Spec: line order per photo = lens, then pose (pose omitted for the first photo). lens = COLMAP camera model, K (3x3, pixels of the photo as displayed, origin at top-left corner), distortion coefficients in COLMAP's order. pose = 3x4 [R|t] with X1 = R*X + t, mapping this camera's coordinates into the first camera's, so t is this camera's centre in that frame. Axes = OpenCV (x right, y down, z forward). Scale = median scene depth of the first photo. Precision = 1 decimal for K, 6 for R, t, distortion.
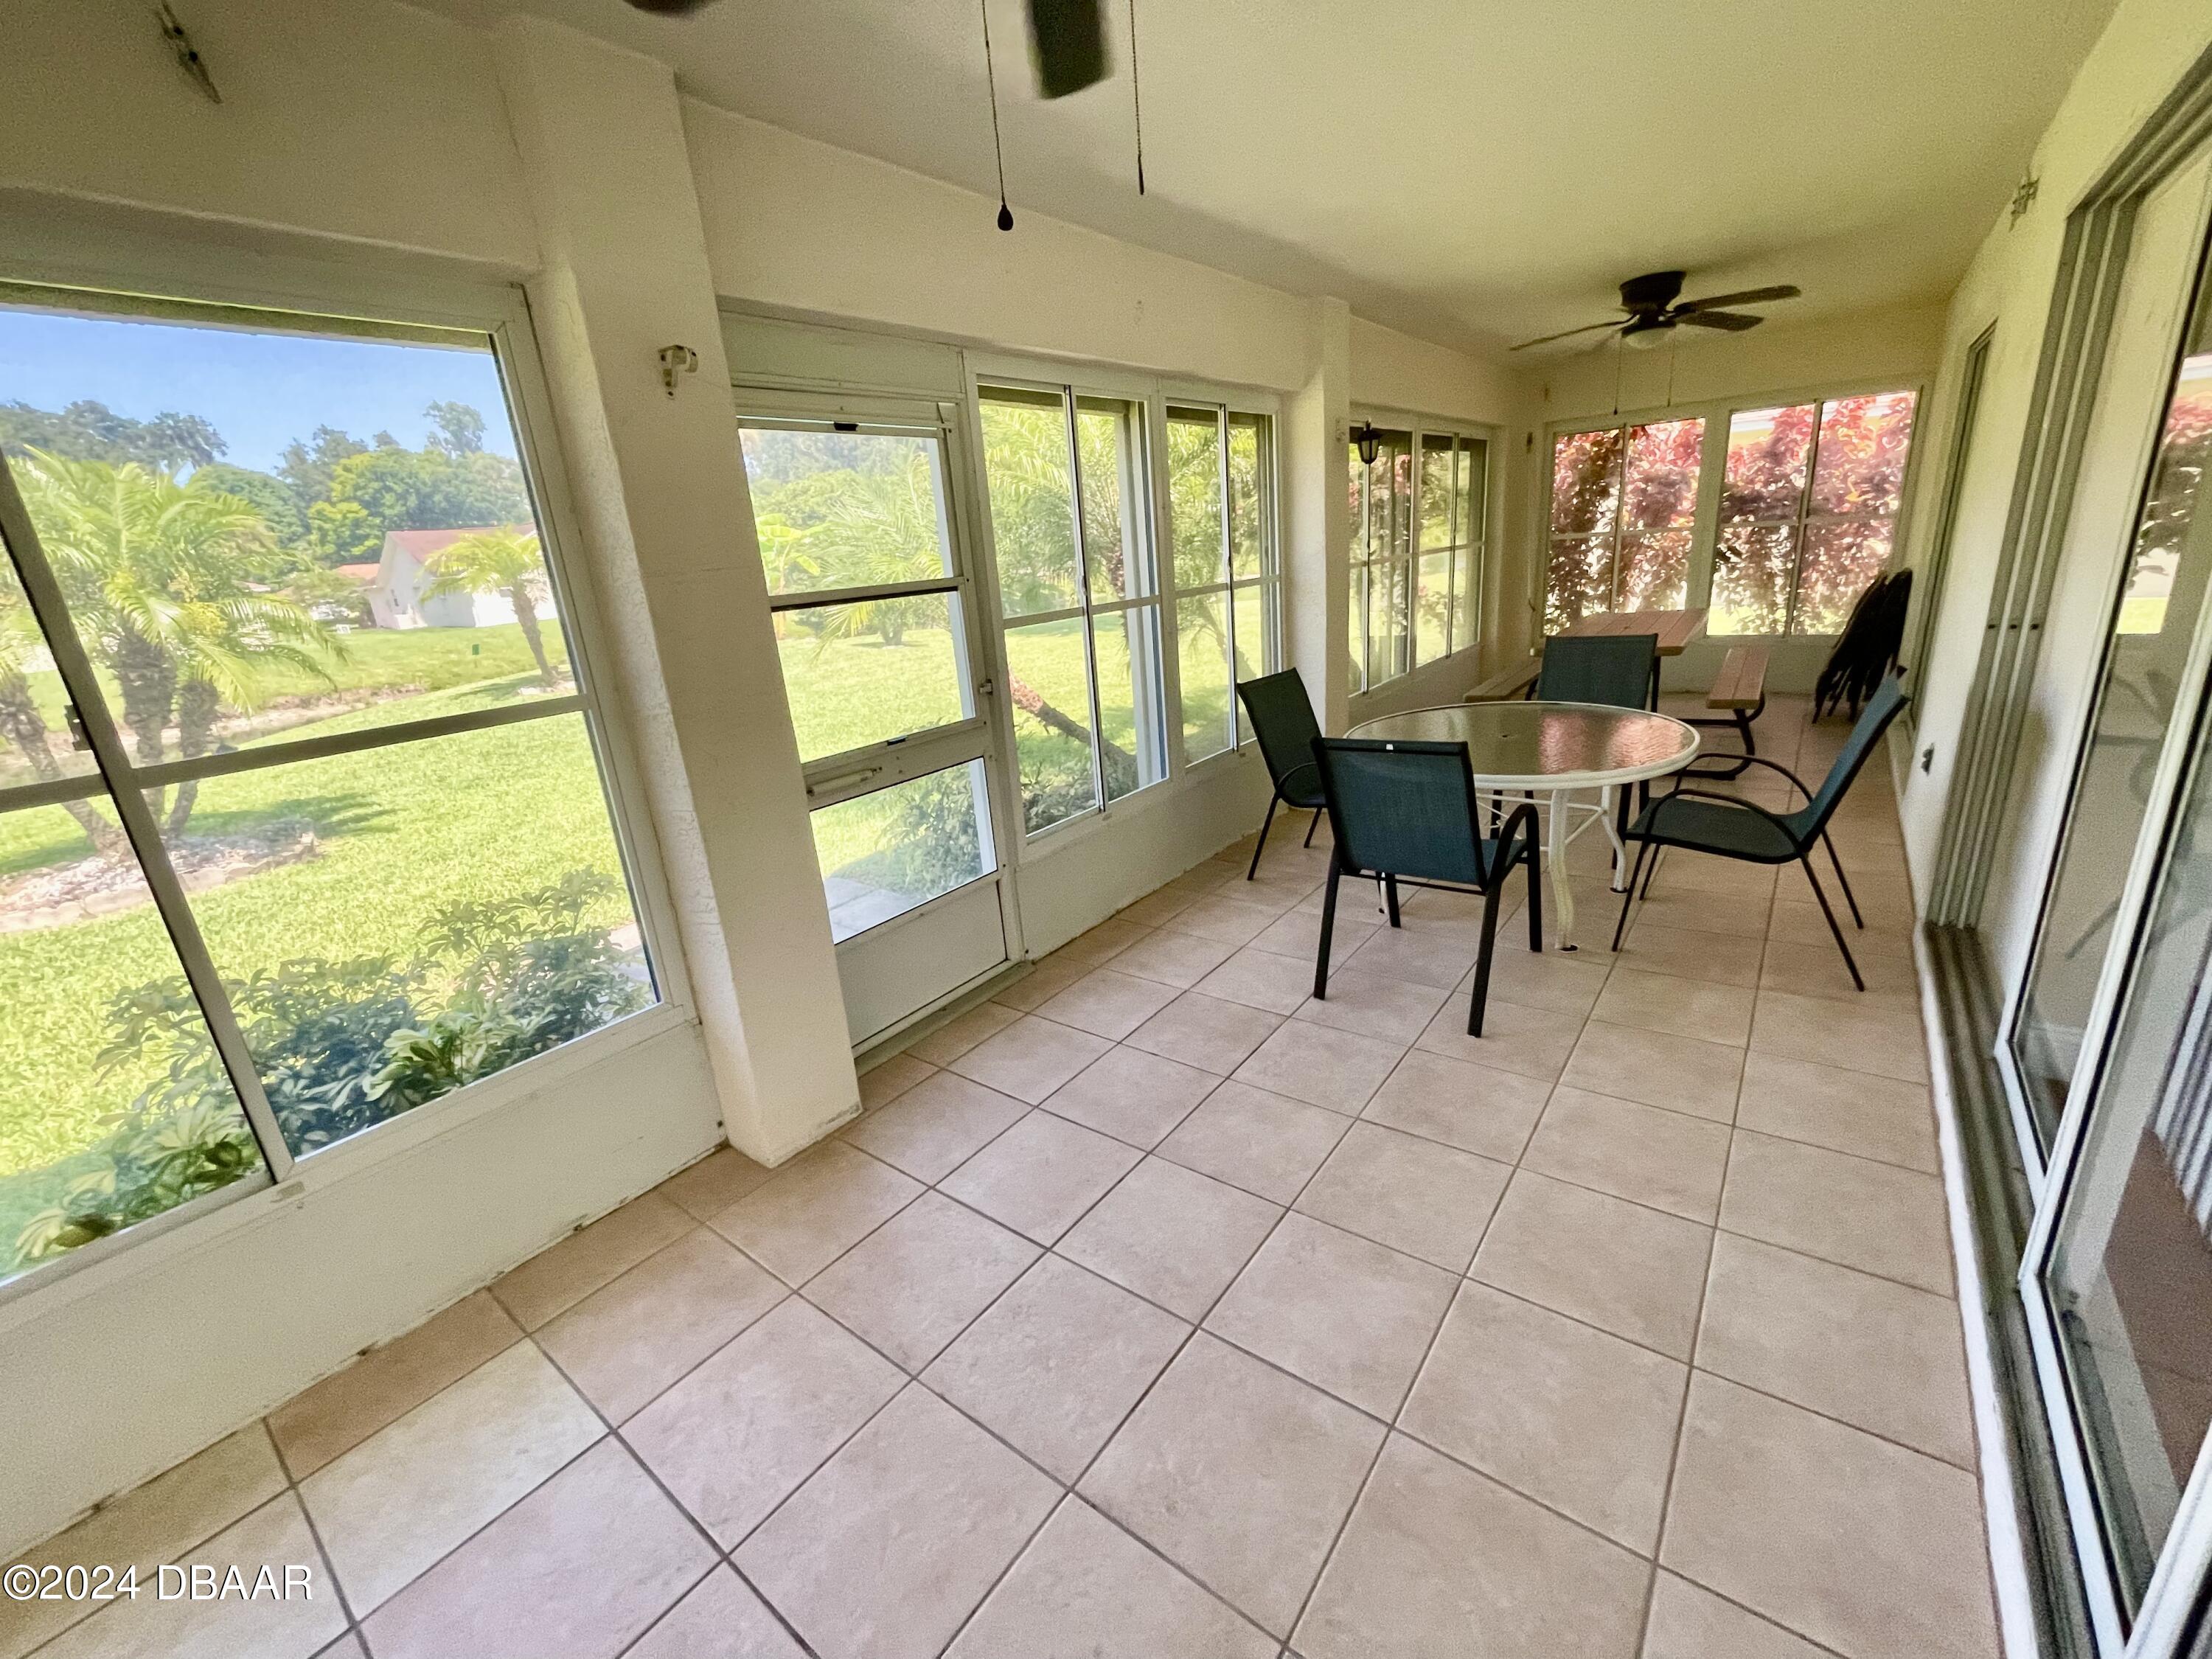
lens RADIAL K [[898.3, 0, 1106.3], [0, 898.3, 823.1], [0, 0, 1]] dist [-0.003294, -0.000420]
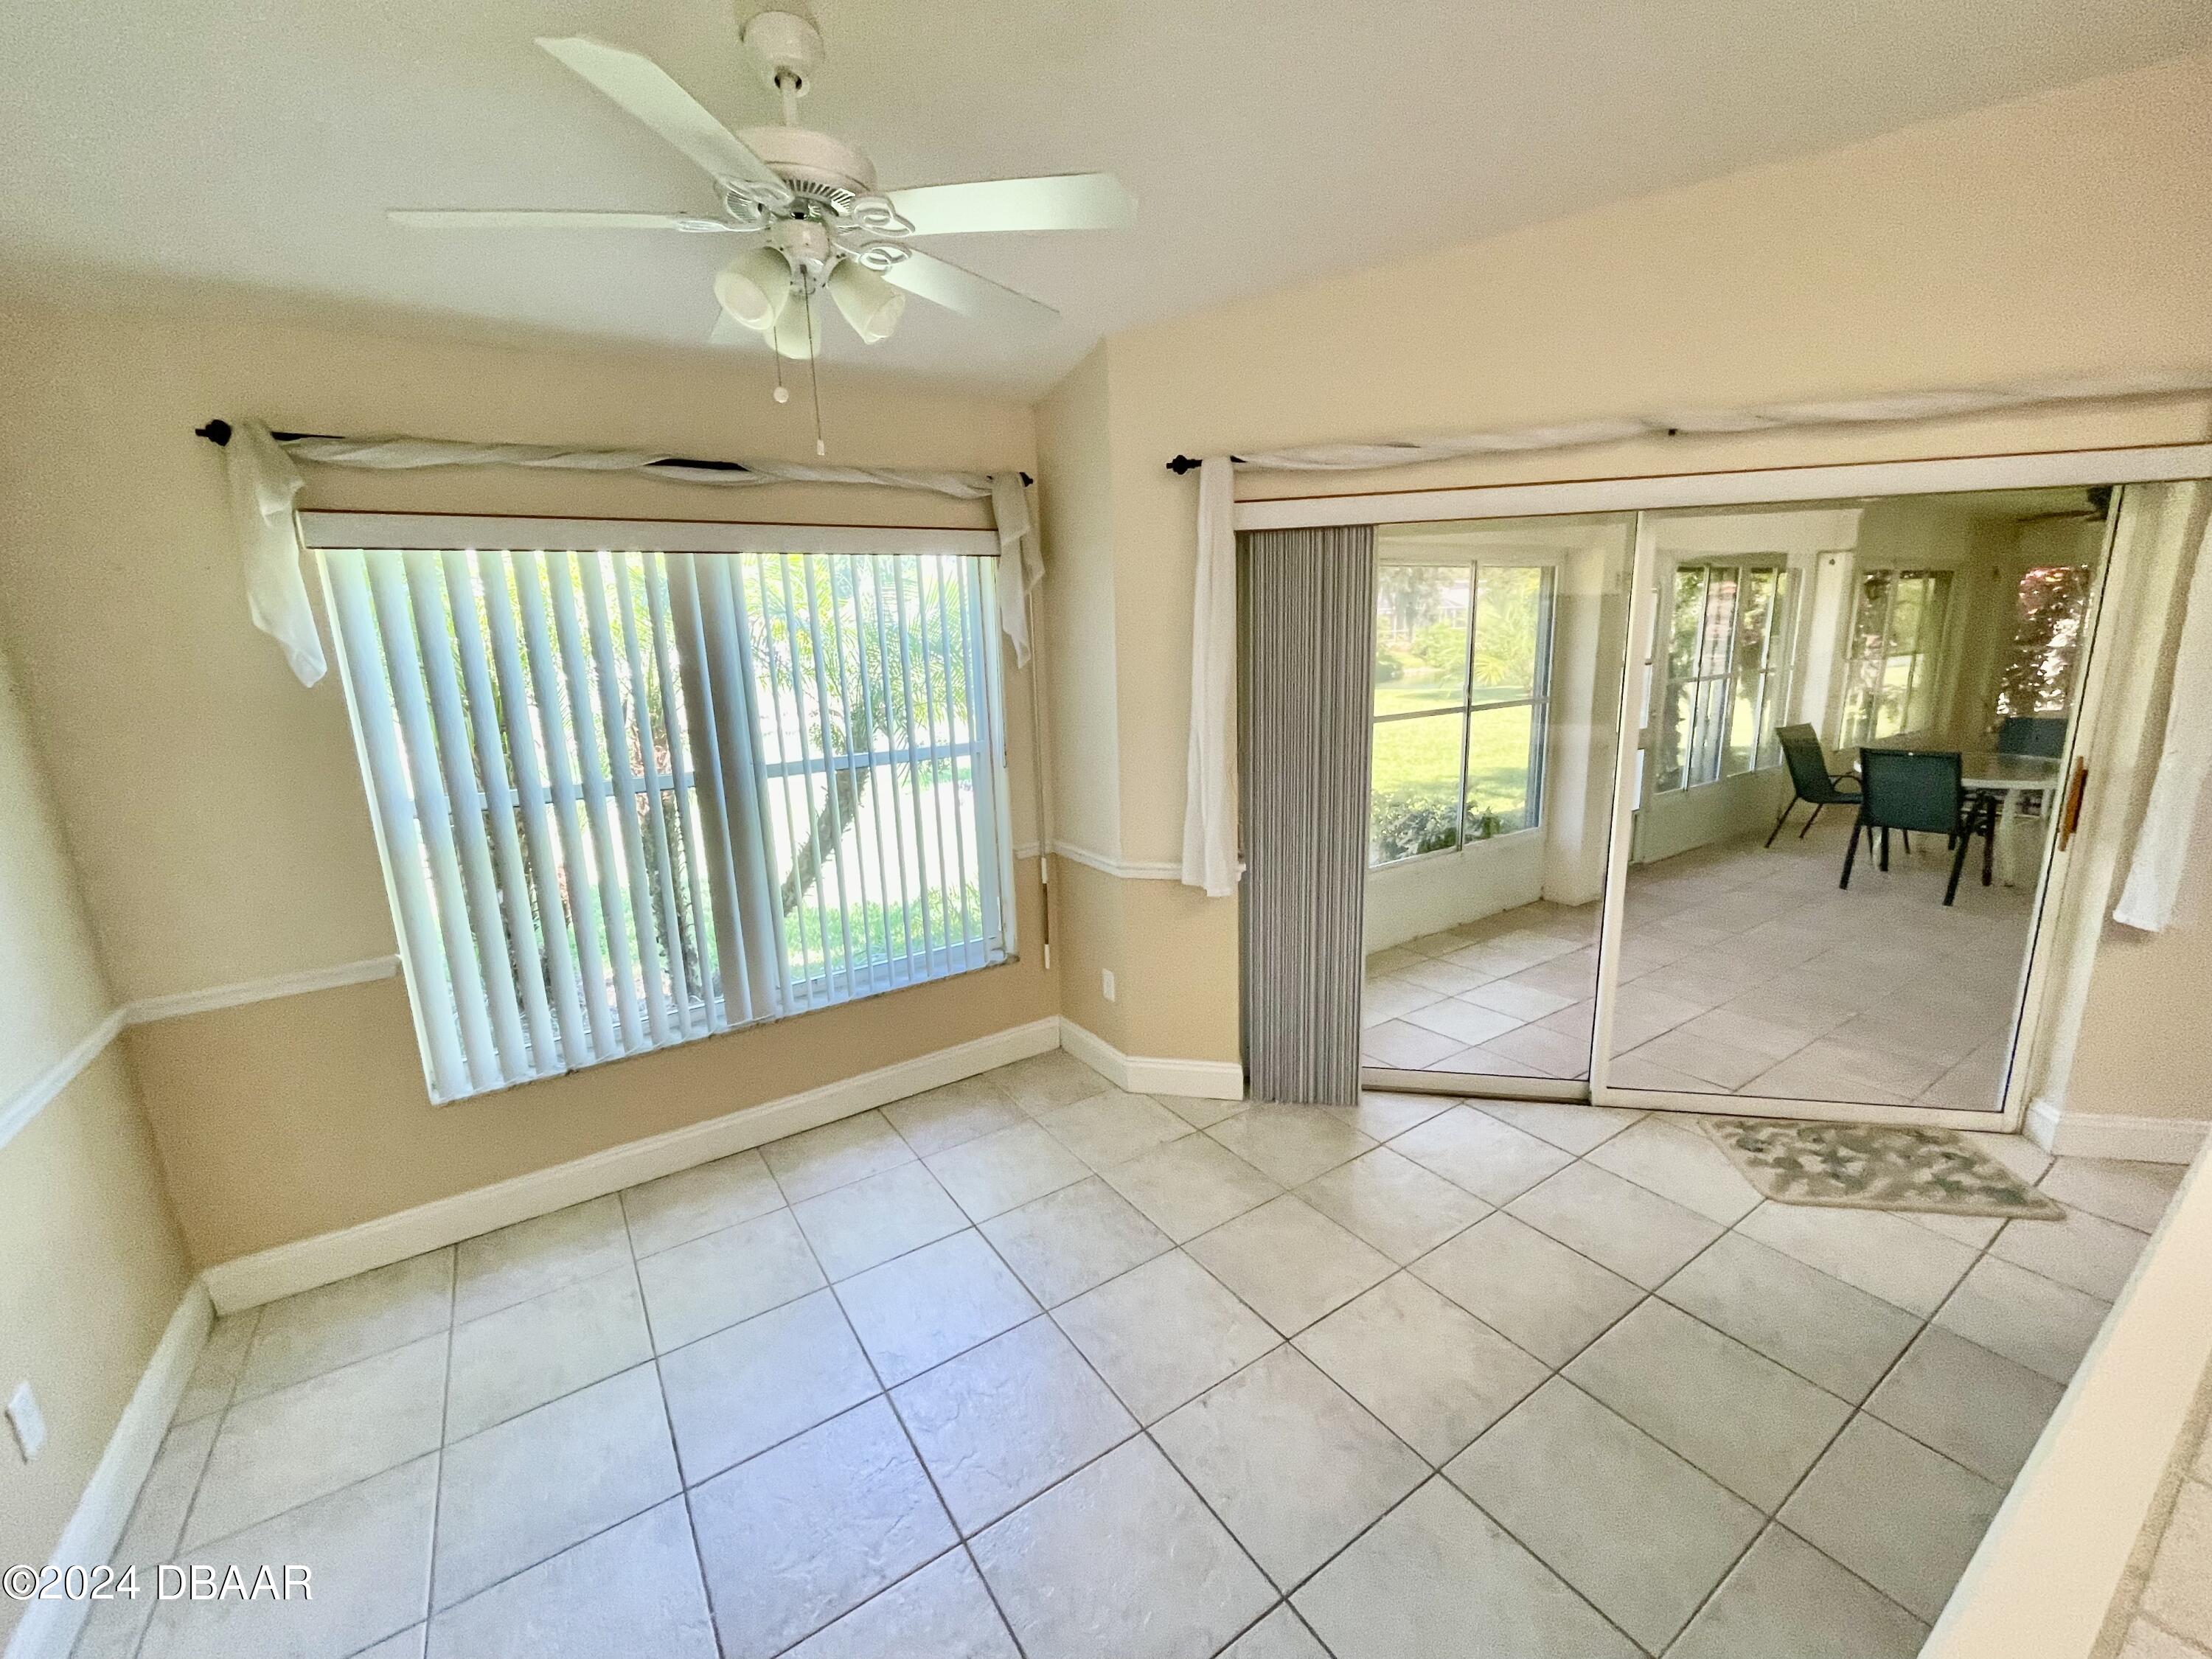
lens RADIAL K [[898.3, 0, 1106.3], [0, 898.3, 823.1], [0, 0, 1]] dist [-0.003294, -0.000420]
pose [[0.946058, 0.115281, -0.302794, -0.483536], [-0.135816, 0.989591, -0.047586, 0.256748], [0.294157, 0.086144, 0.951867, -0.900562]]
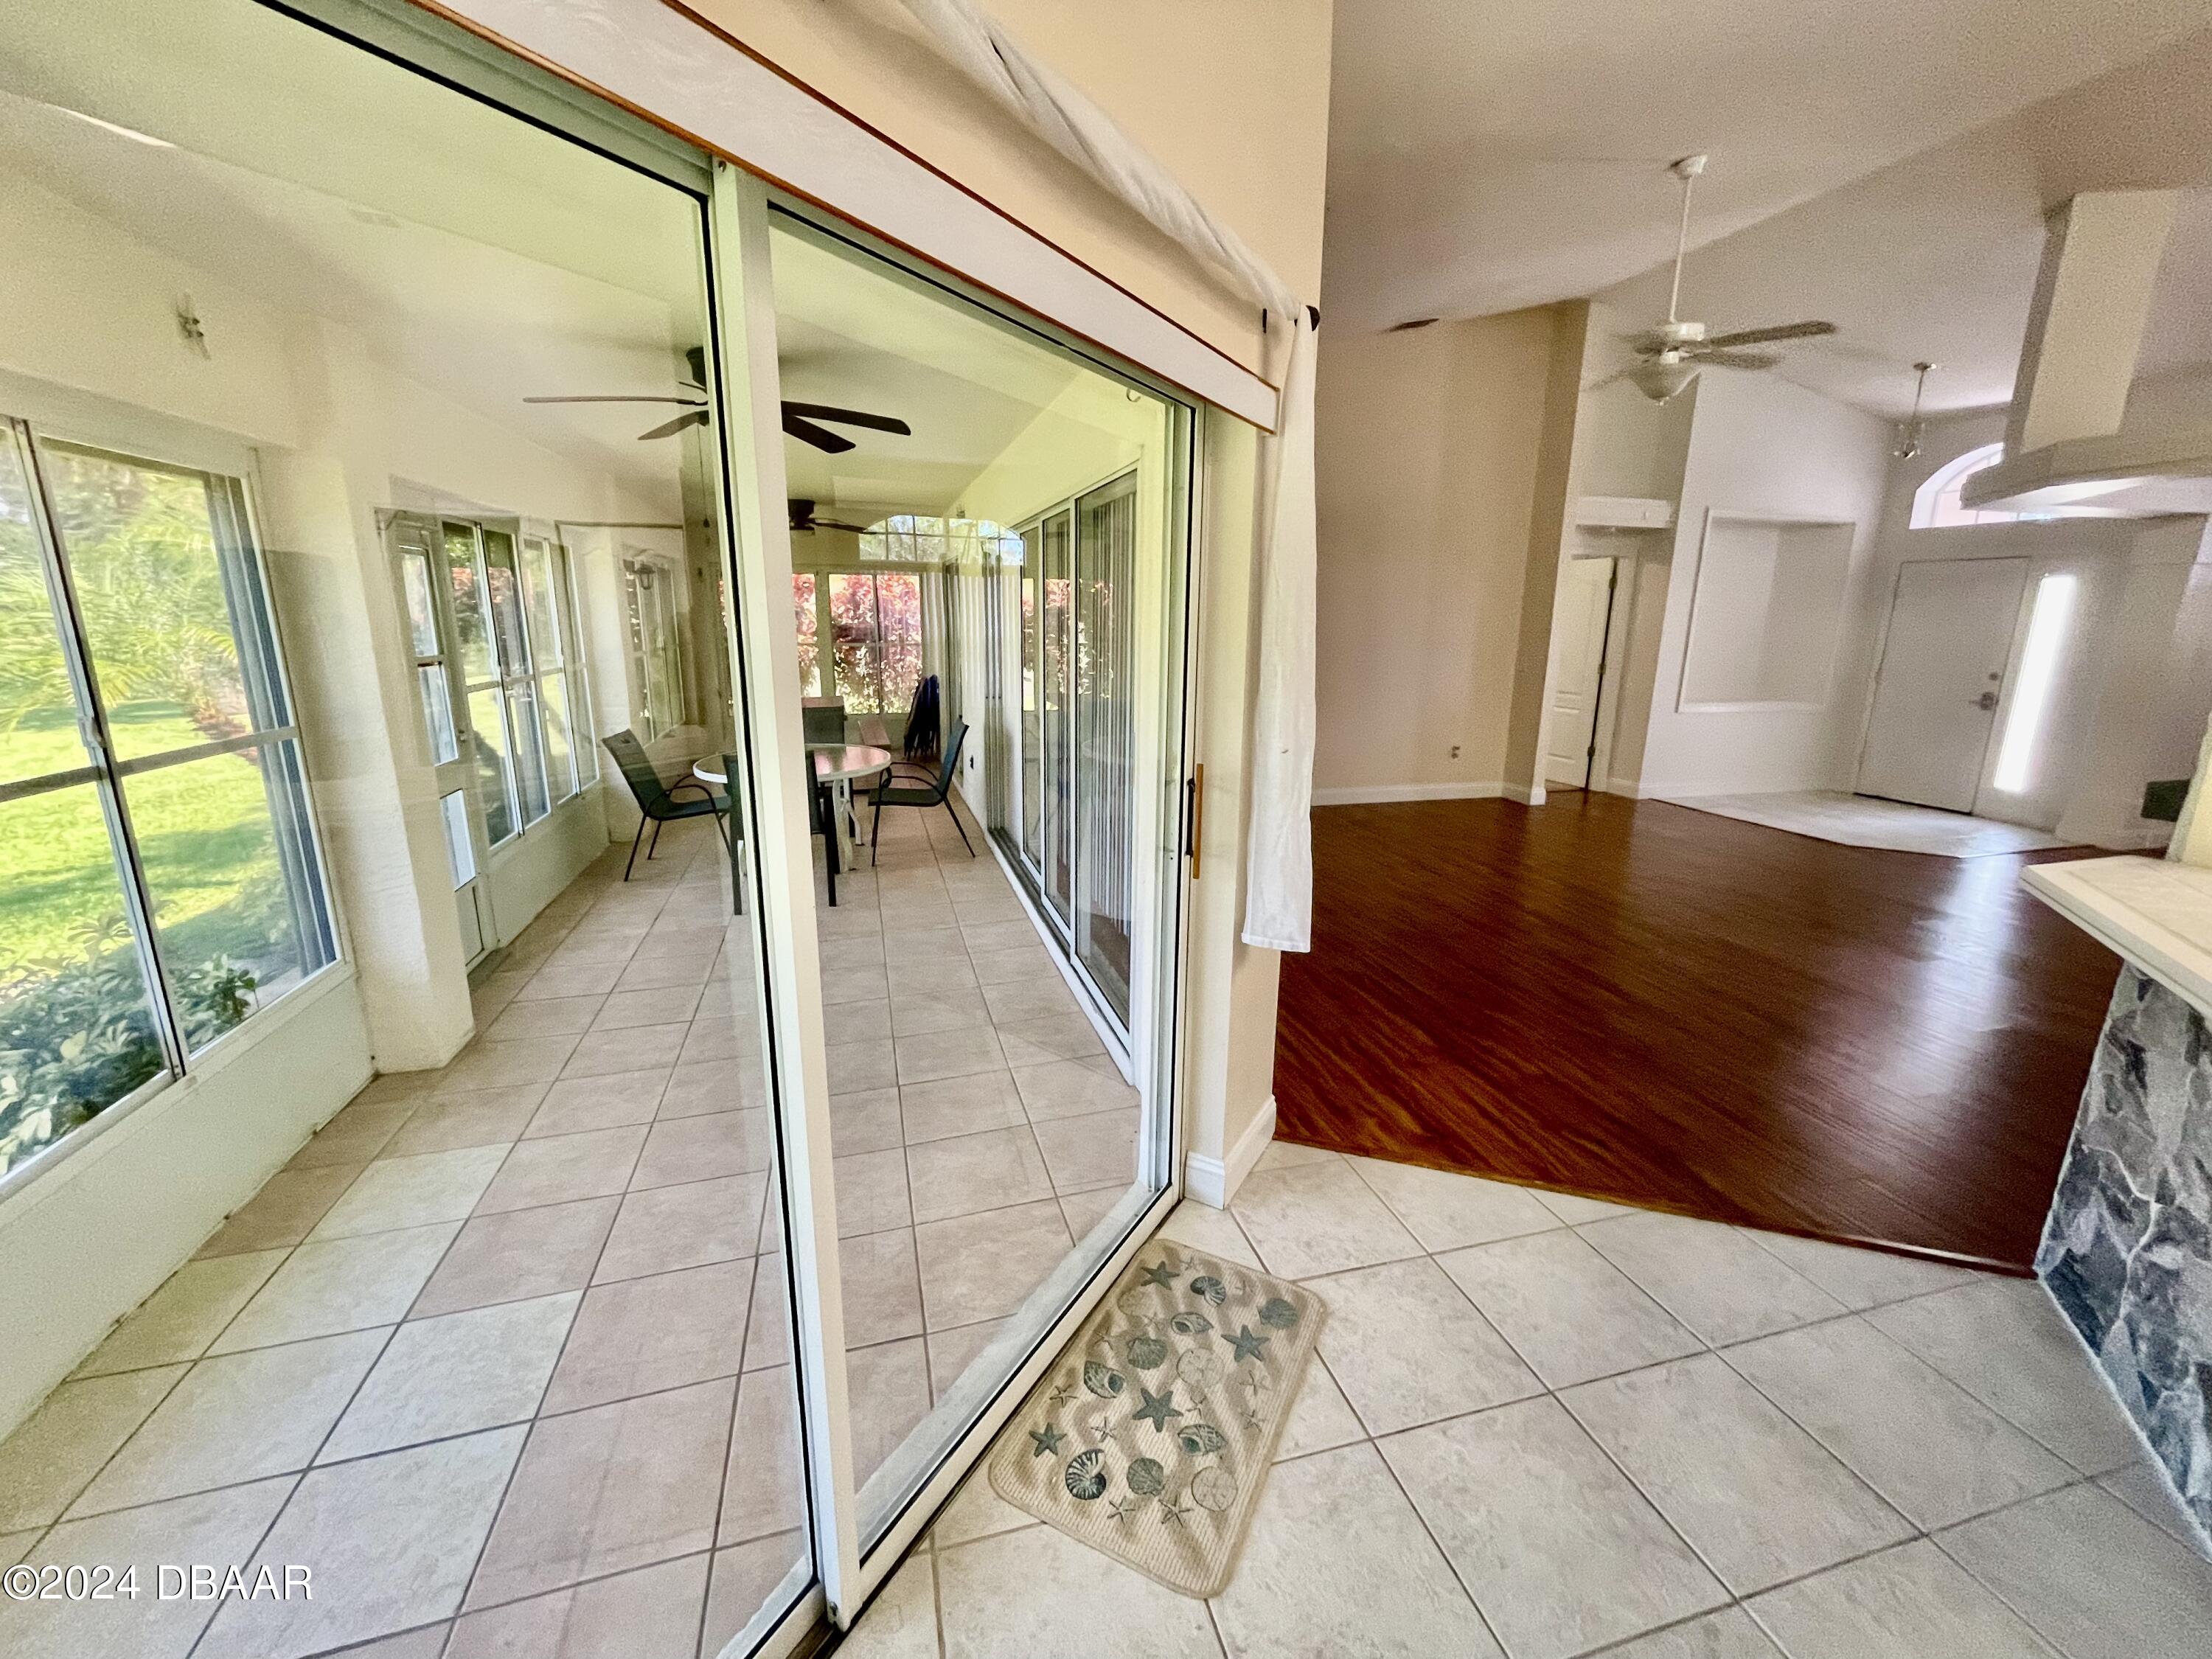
lens RADIAL K [[898.3, 0, 1106.3], [0, 898.3, 823.1], [0, 0, 1]] dist [-0.003294, -0.000420]
pose [[0.595330, -0.098681, 0.797398, -0.480871], [0.182933, 0.983012, -0.014925, 0.127948], [-0.782379, 0.154756, 0.603269, -0.405054]]
